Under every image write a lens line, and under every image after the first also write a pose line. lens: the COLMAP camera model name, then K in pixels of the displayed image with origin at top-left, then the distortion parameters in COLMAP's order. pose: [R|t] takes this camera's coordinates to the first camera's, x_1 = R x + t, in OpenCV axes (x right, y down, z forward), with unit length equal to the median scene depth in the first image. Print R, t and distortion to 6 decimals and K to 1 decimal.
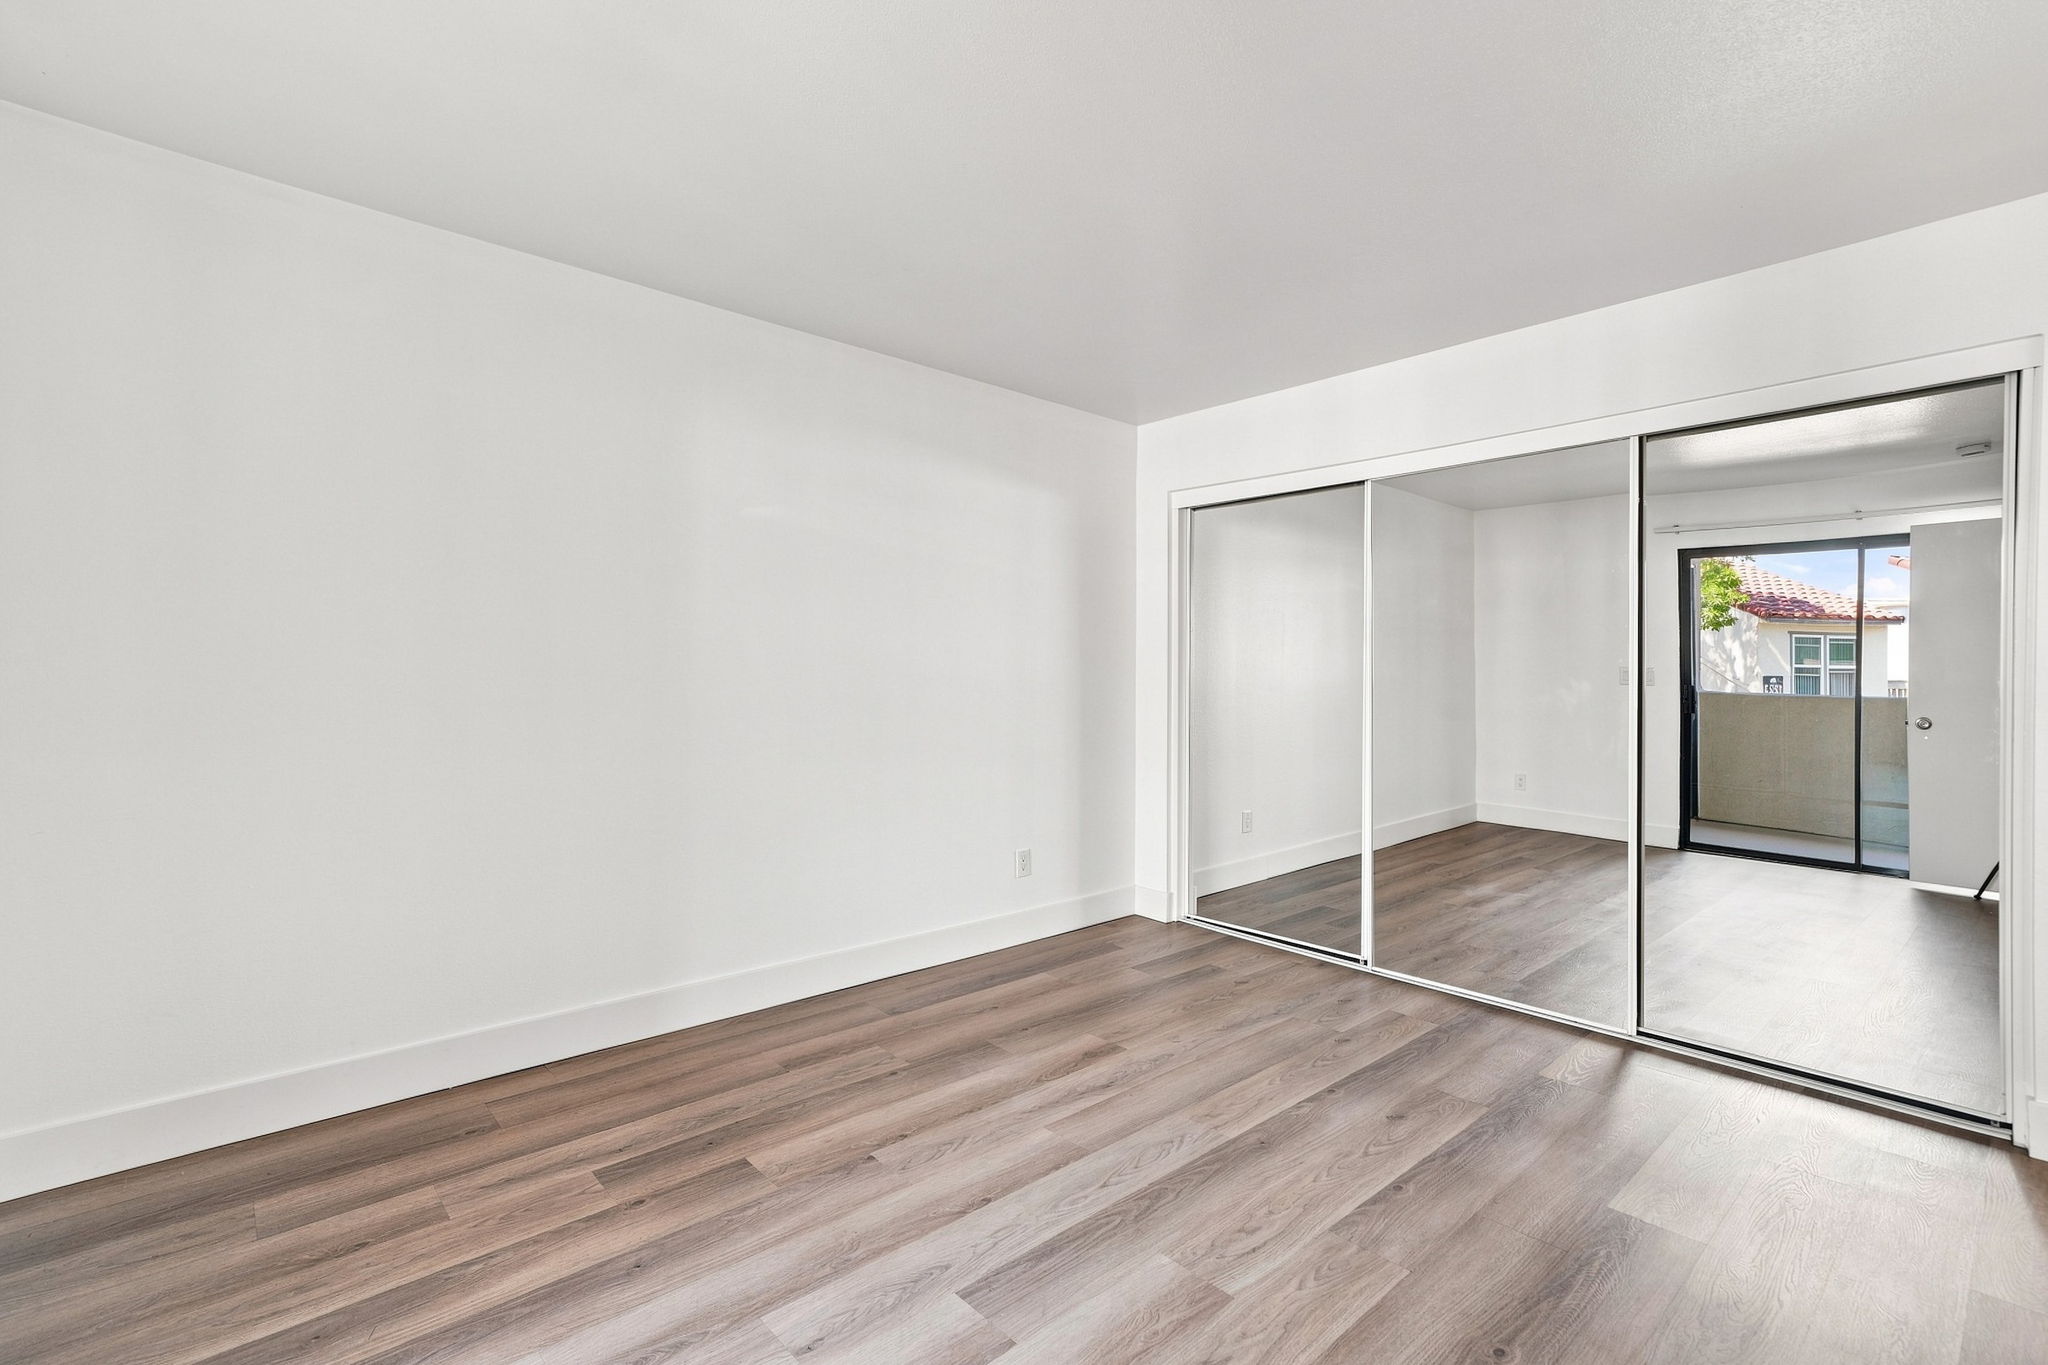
lens RADIAL K [[944.2, 0, 1001.9], [0, 944.2, 674.1], [0, 0, 1]] dist [0.008325, 0.000989]
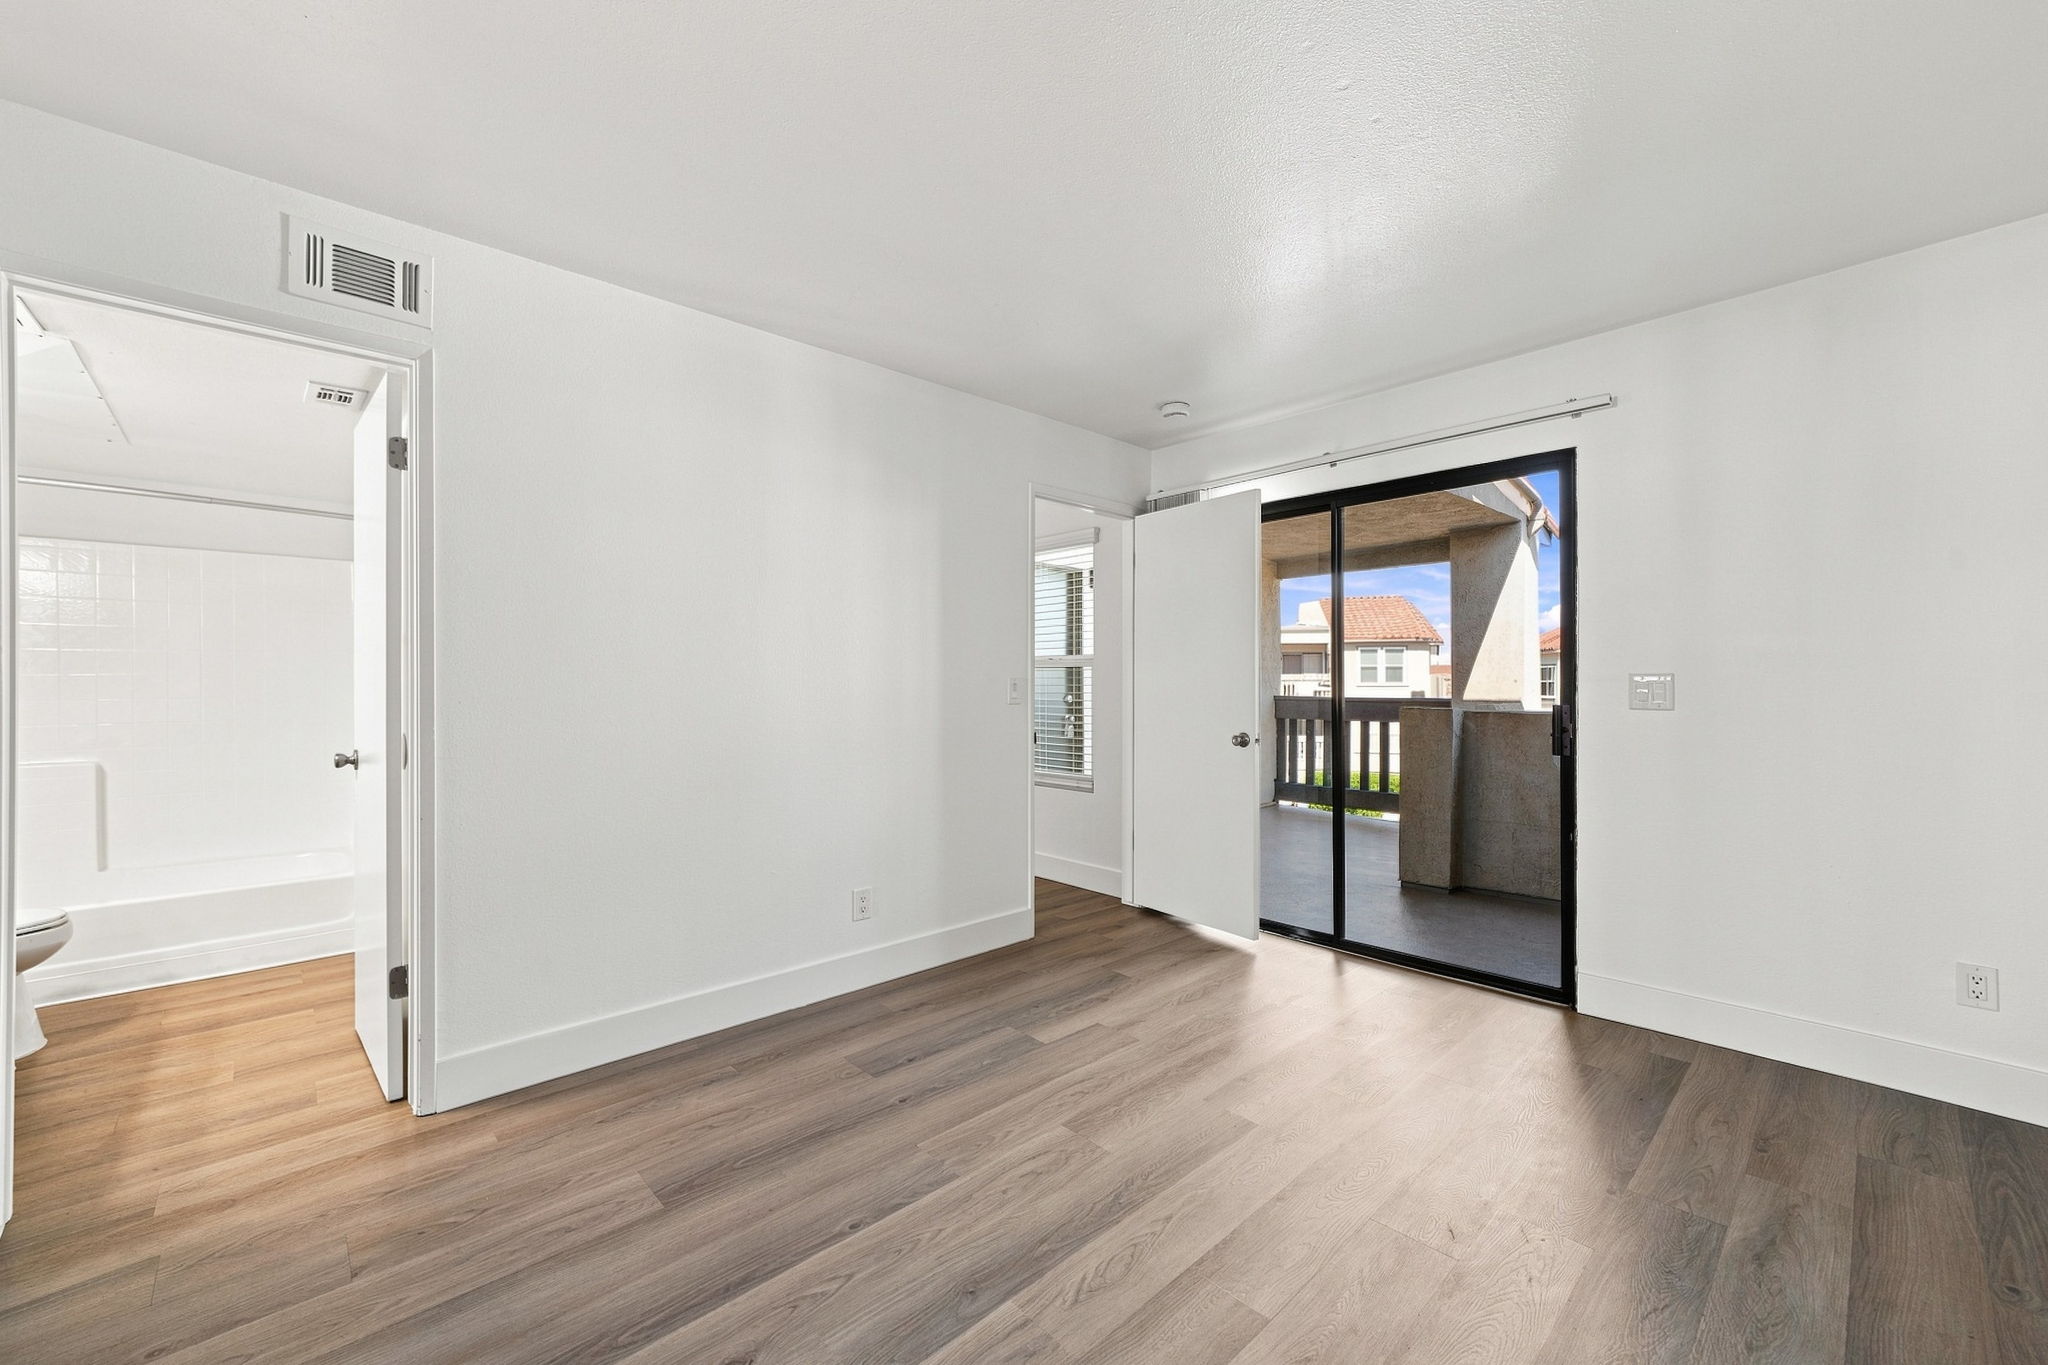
lens RADIAL K [[804.4, 0, 1004.5], [0, 804.4, 691.6], [0, 0, 1]] dist [-0.001258, 0.000001]
pose [[-0.999932, -0.006893, -0.009396, 0.272232], [-0.006999, 0.999912, 0.011283, 0.003150], [0.009318, 0.011348, -0.999892, 1.730697]]
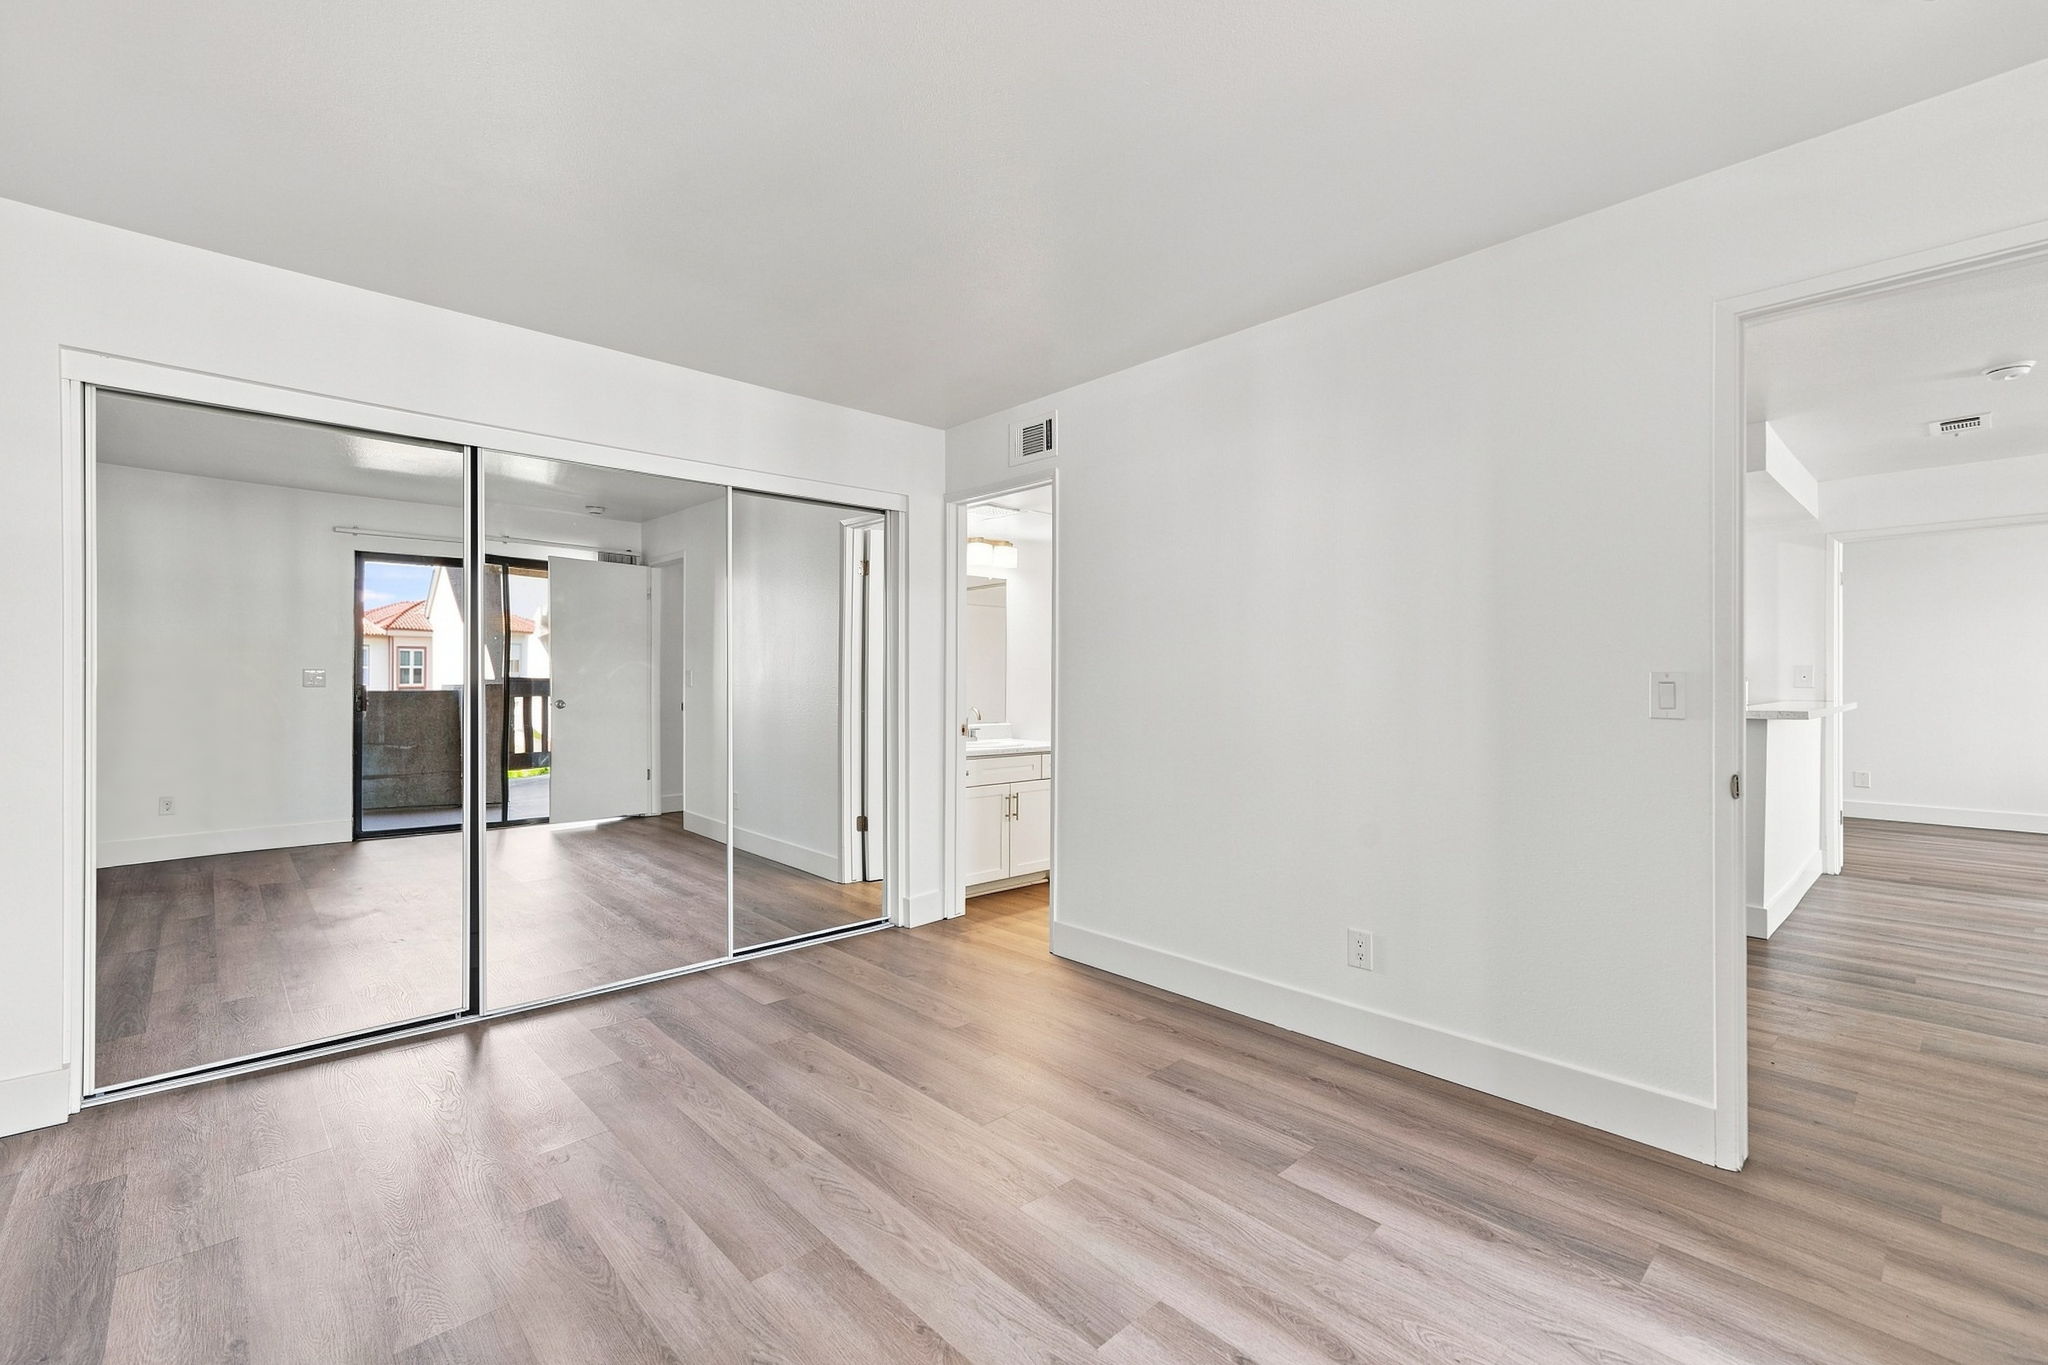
lens RADIAL K [[884.2, 0, 1024.0], [0, 884.2, 682.5], [0, 0, 1]] dist [0.000284, 0.000005]
pose [[-0.032889, -0.011754, 0.999390, -0.719275], [-0.000738, 0.999931, 0.011736, -0.006665], [-0.999459, -0.000352, -0.032896, 0.875822]]
